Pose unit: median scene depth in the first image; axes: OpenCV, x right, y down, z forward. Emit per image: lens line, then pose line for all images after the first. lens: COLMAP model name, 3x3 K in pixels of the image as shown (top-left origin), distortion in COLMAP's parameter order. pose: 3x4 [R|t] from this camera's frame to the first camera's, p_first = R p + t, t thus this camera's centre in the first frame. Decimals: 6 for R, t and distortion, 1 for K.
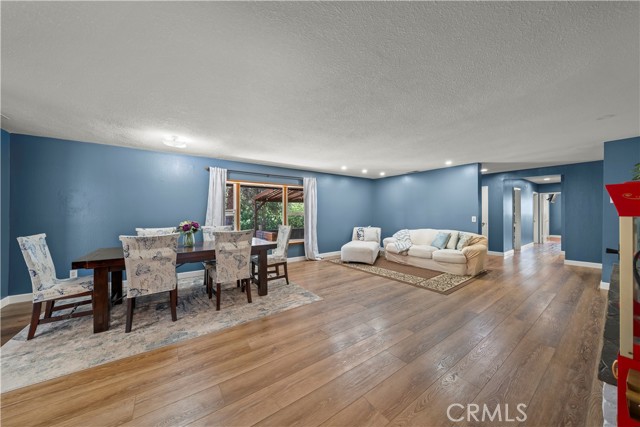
lens RADIAL K [[220.7, 0, 321.2], [0, 220.7, 210.4], [0, 0, 1]] dist [-0.006027, 0.000179]
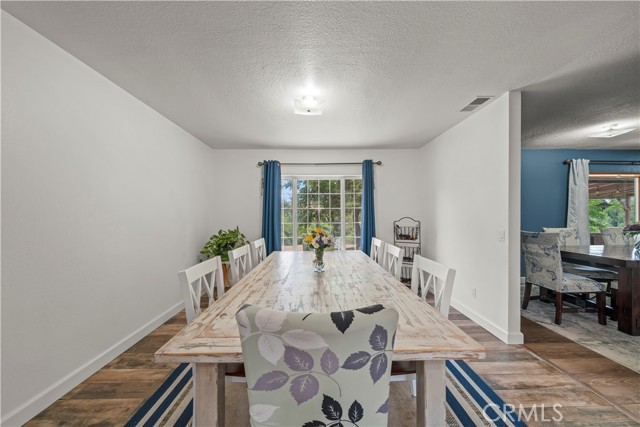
lens RADIAL K [[229.9, 0, 305.9], [0, 229.9, 206.5], [0, 0, 1]] dist [-0.006630, -0.000010]
pose [[0.811939, -0.006038, -0.583712, -0.833781], [-0.002646, 0.999898, -0.014023, 0.004386], [0.583737, 0.012930, 0.811840, -0.337086]]
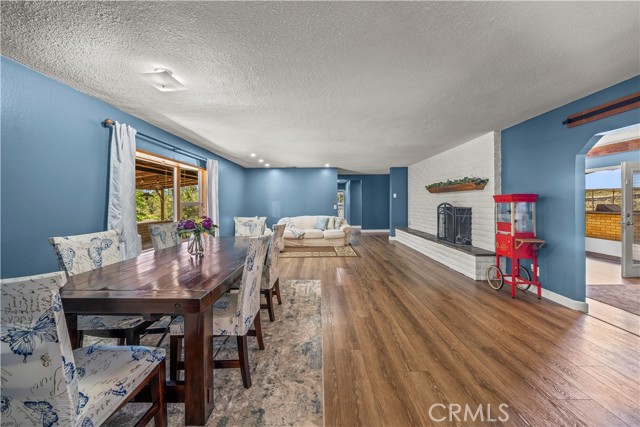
lens RADIAL K [[229.9, 0, 318.0], [0, 229.9, 208.8], [0, 0, 1]] dist [-0.006630, -0.000010]
pose [[0.586313, -0.019417, 0.809852, -0.677145], [-0.005709, 0.999589, 0.028099, 0.006605], [-0.810064, -0.021098, 0.585961, 0.237081]]
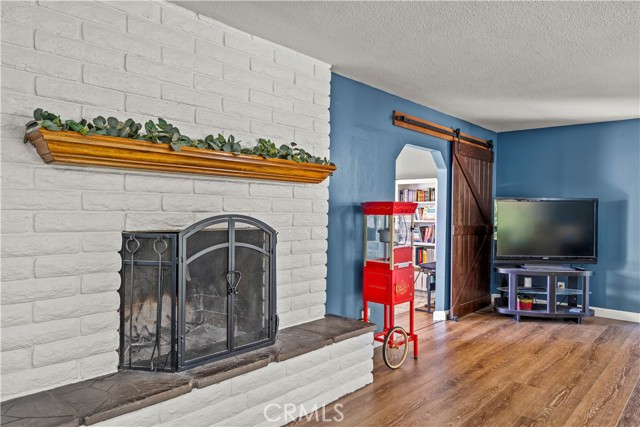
lens RADIAL K [[435.8, 0, 321.4], [0, 435.8, 213.2], [0, 0, 1]] dist [0.005181, -0.005369]
pose [[-0.975610, -0.009455, -0.219309, 0.598656], [-0.008391, 0.999948, -0.005782, 0.005885], [0.219352, -0.003801, -0.975638, 0.971204]]
